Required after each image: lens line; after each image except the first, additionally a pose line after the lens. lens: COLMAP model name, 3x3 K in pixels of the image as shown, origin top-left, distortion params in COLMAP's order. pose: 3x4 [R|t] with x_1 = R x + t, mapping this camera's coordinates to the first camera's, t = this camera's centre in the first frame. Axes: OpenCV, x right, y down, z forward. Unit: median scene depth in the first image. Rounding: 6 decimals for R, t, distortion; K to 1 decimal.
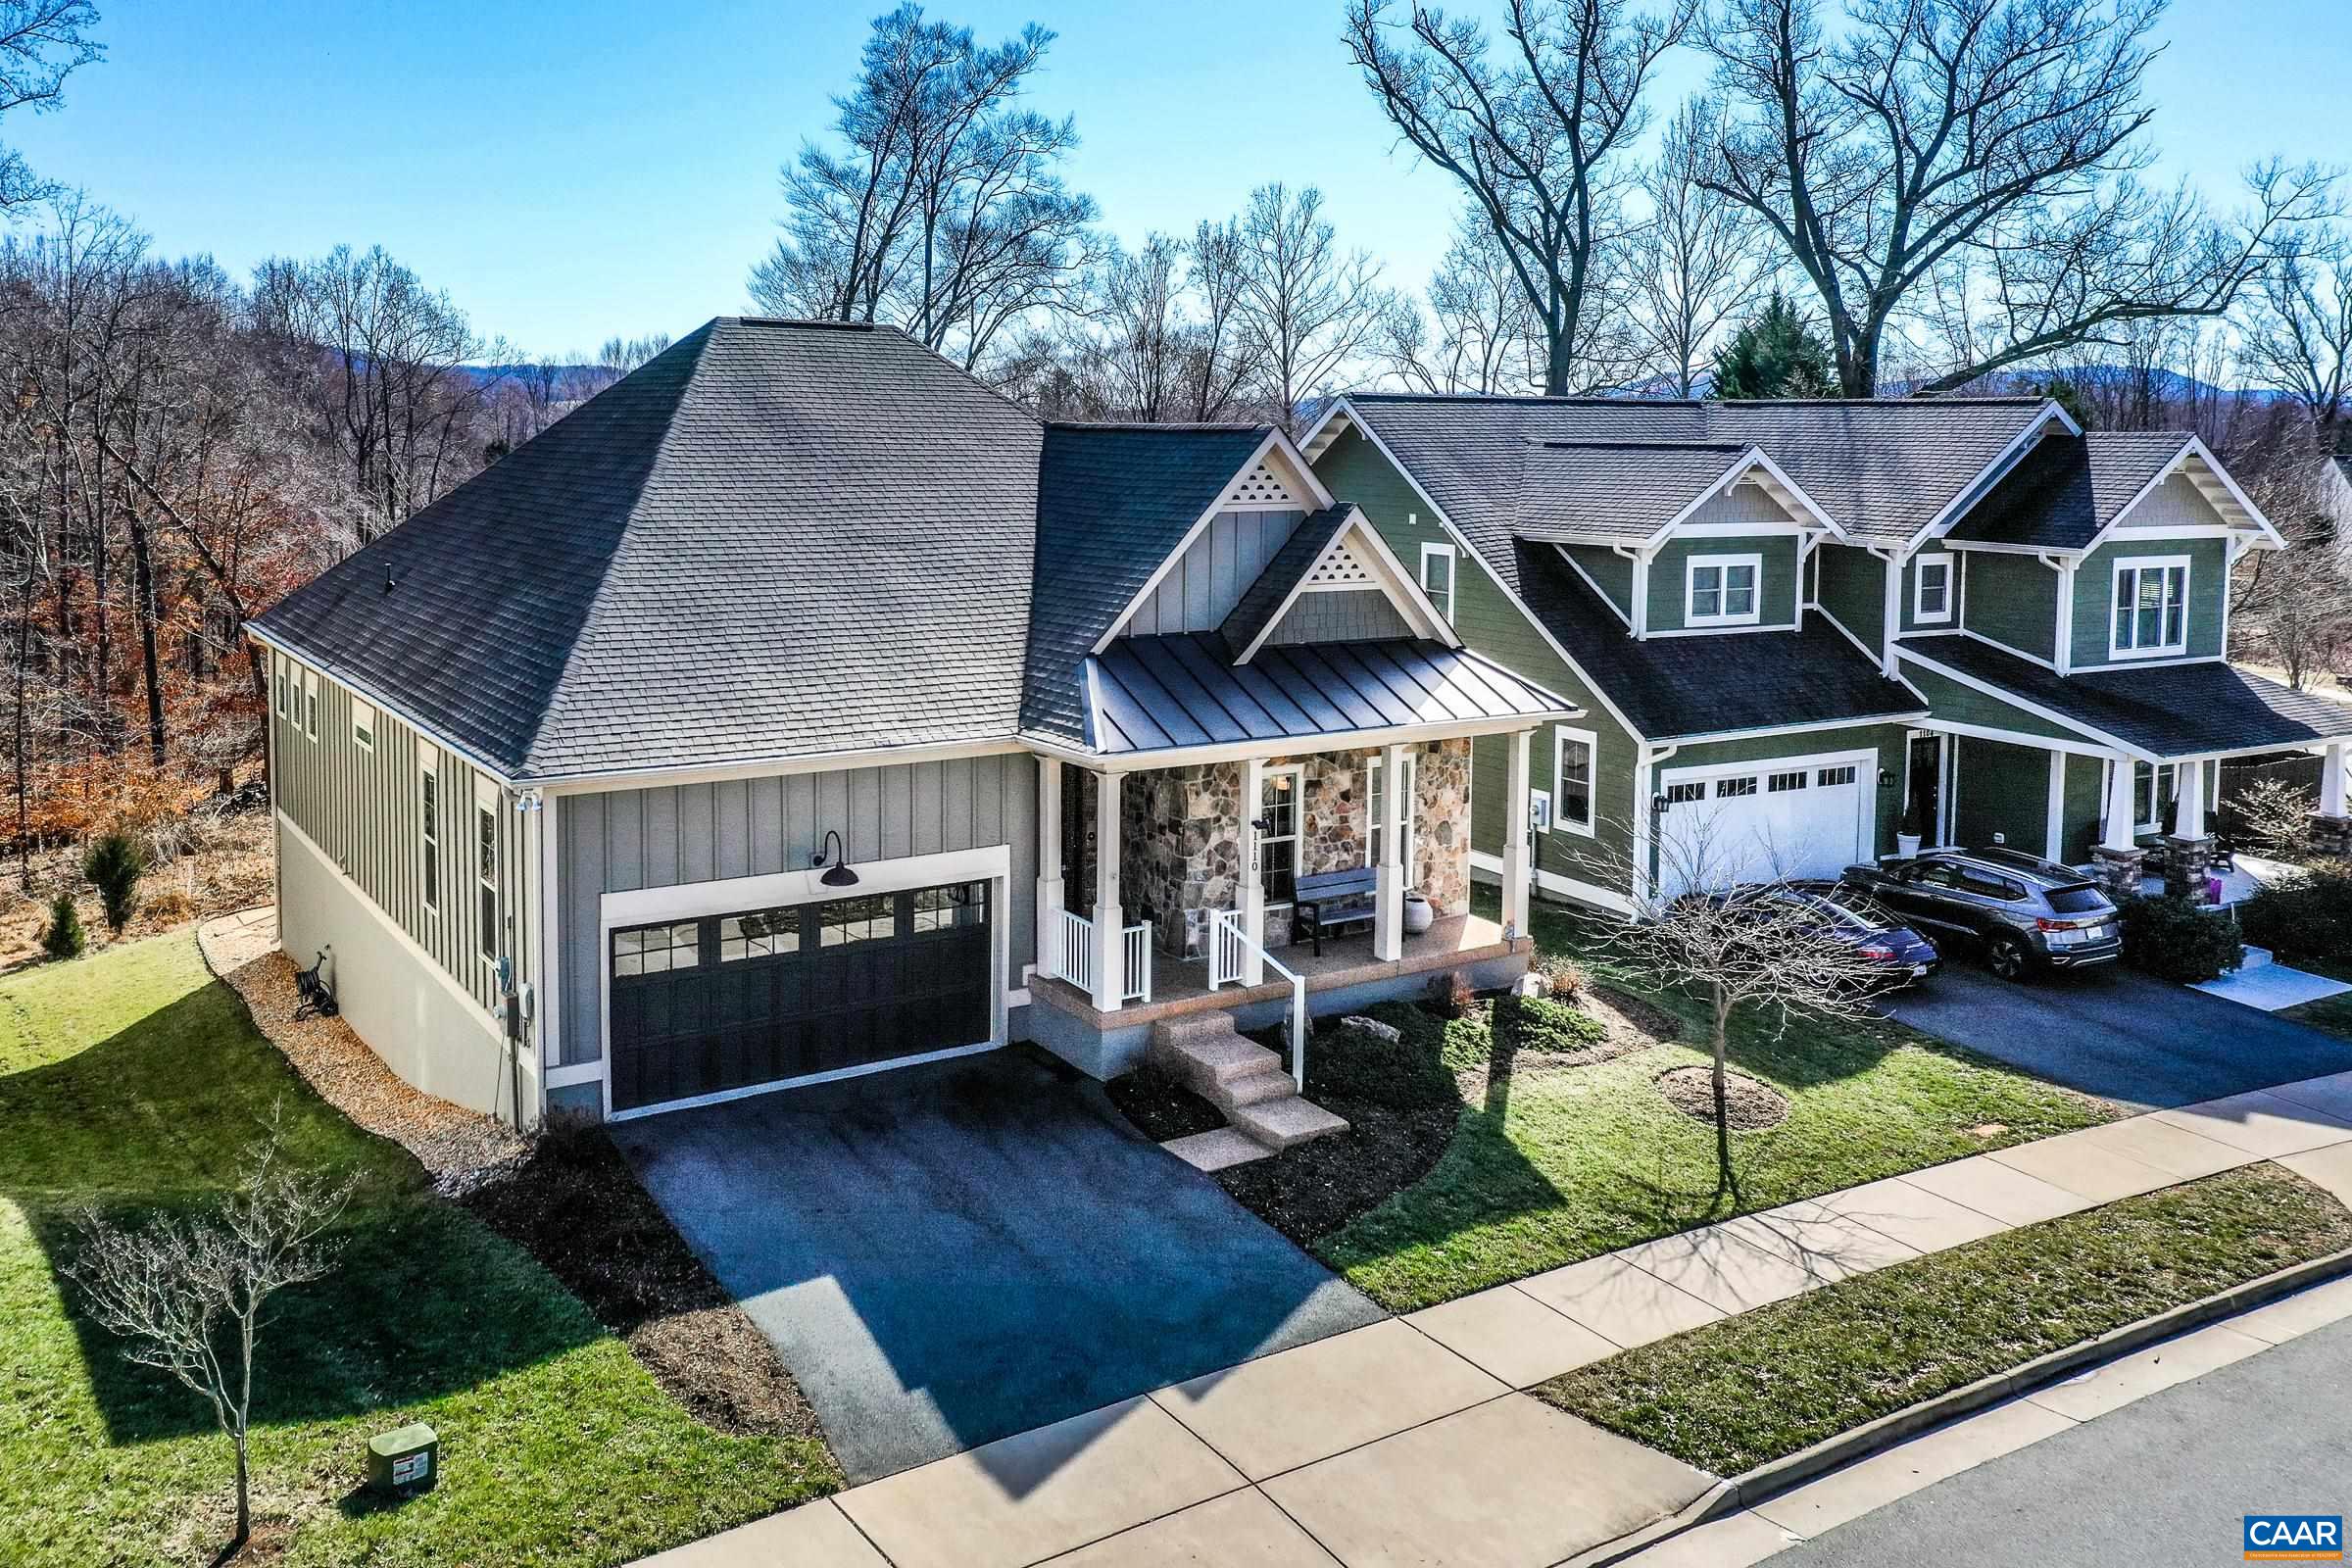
lens RADIAL K [[1912.7, 0, 1143.0], [0, 1912.7, 578.7], [0, 0, 1]] dist [0.006699, 0.004015]
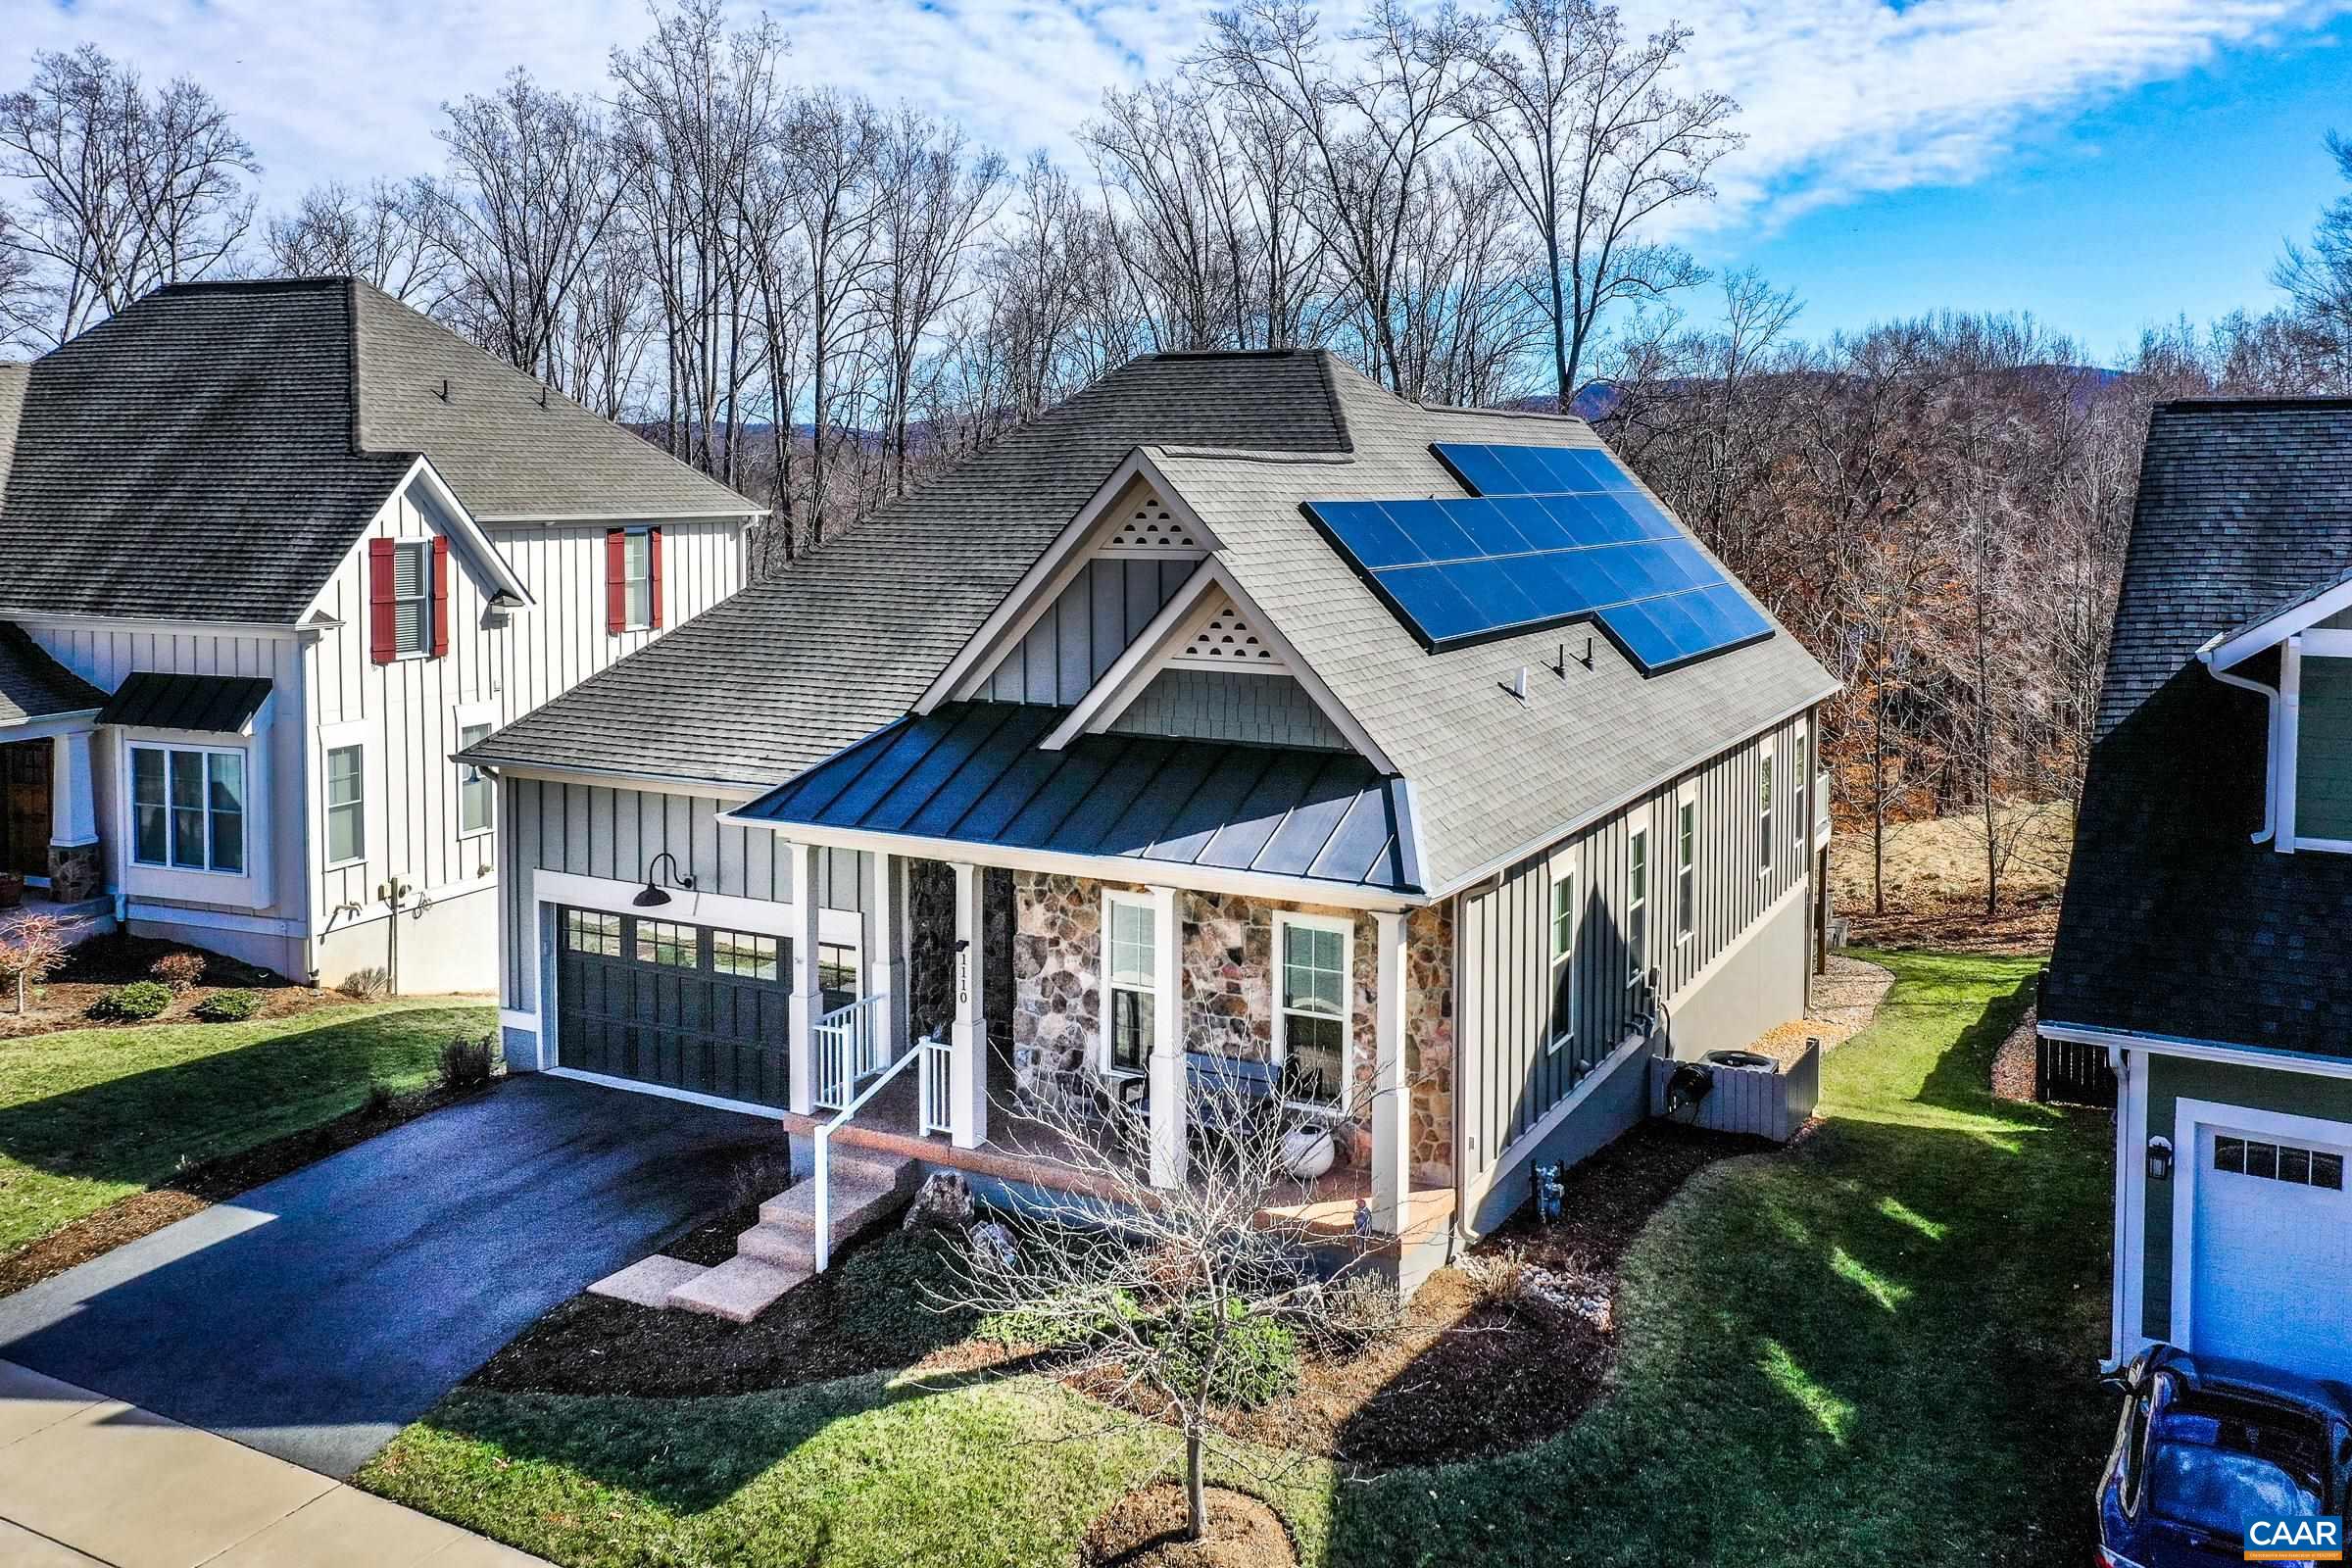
lens RADIAL K [[1912.7, 0, 1143.0], [0, 1912.7, 578.7], [0, 0, 1]] dist [0.006699, 0.004015]
pose [[0.475908, 0.032150, -0.878907, 0.737340], [-0.064732, 0.997902, 0.001452, -0.028417], [0.877110, 0.056202, 0.476990, 0.628012]]
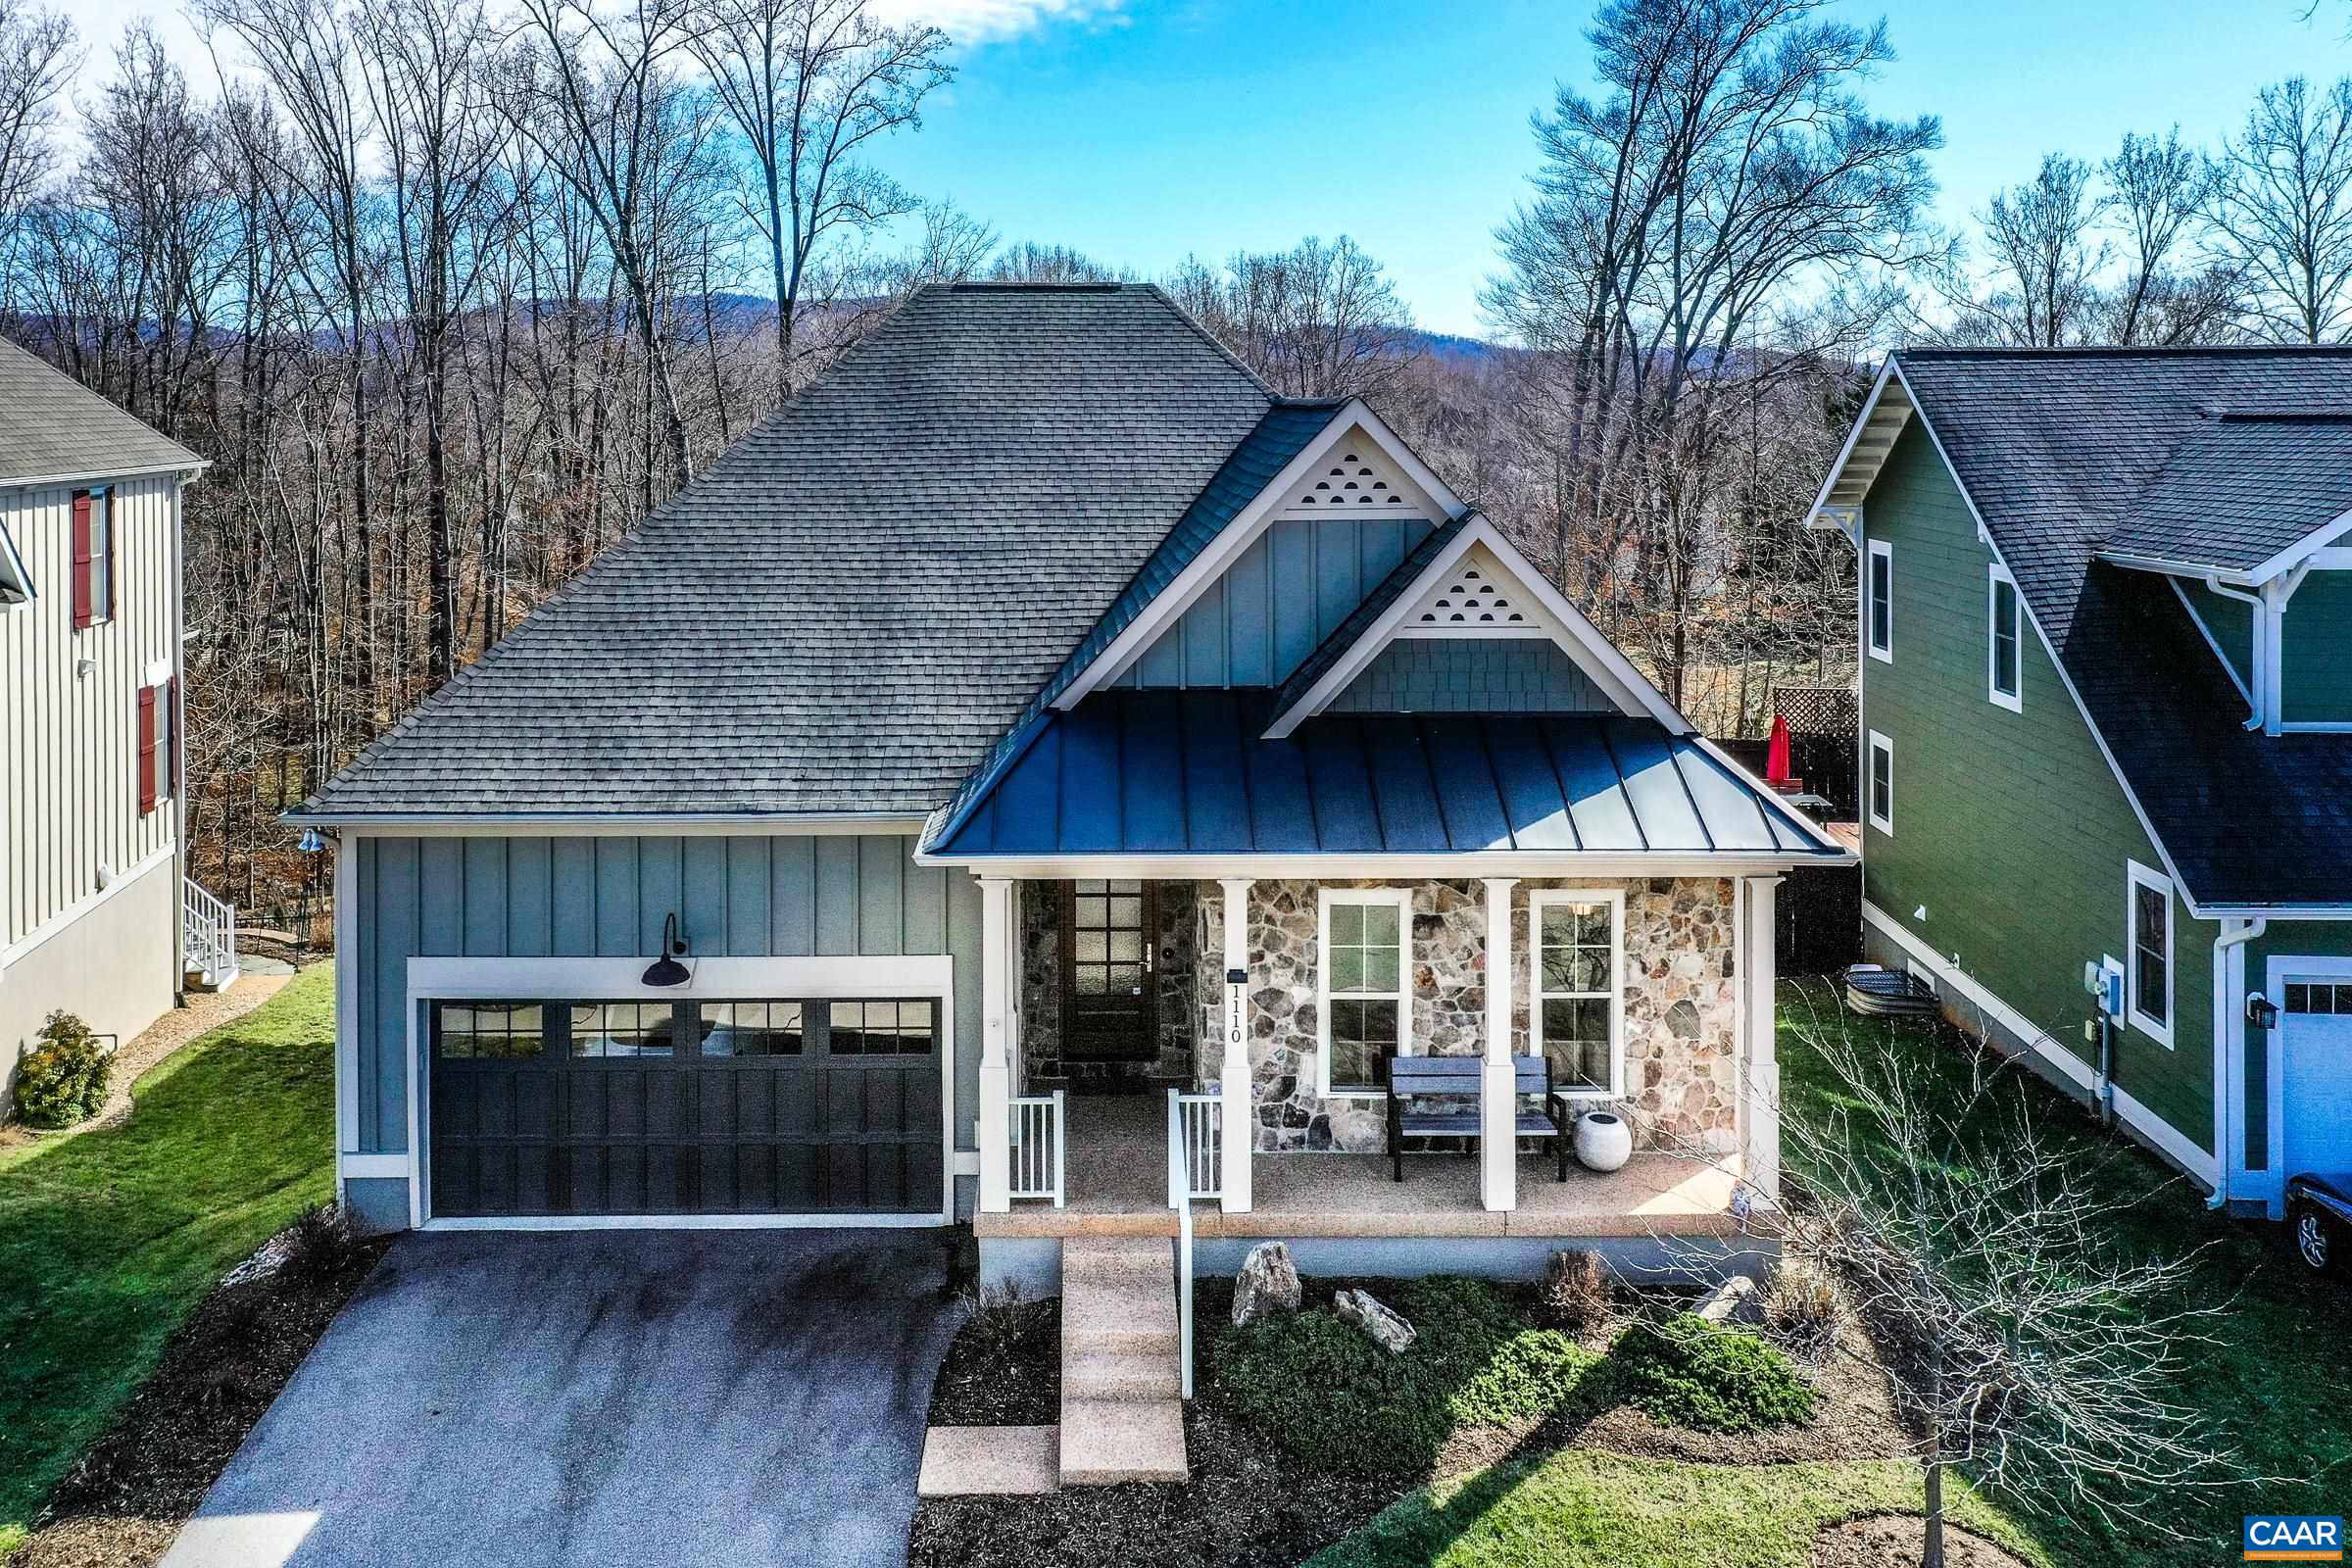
lens RADIAL K [[1975.0, 0, 1103.1], [0, 1975.0, 440.0], [0, 0, 1]] dist [0.003383, -0.002027]
pose [[0.839589, -0.006396, -0.543185, 0.378814], [-0.027917, 0.998101, -0.054903, -0.022029], [0.542505, 0.061260, 0.837816, 0.339711]]
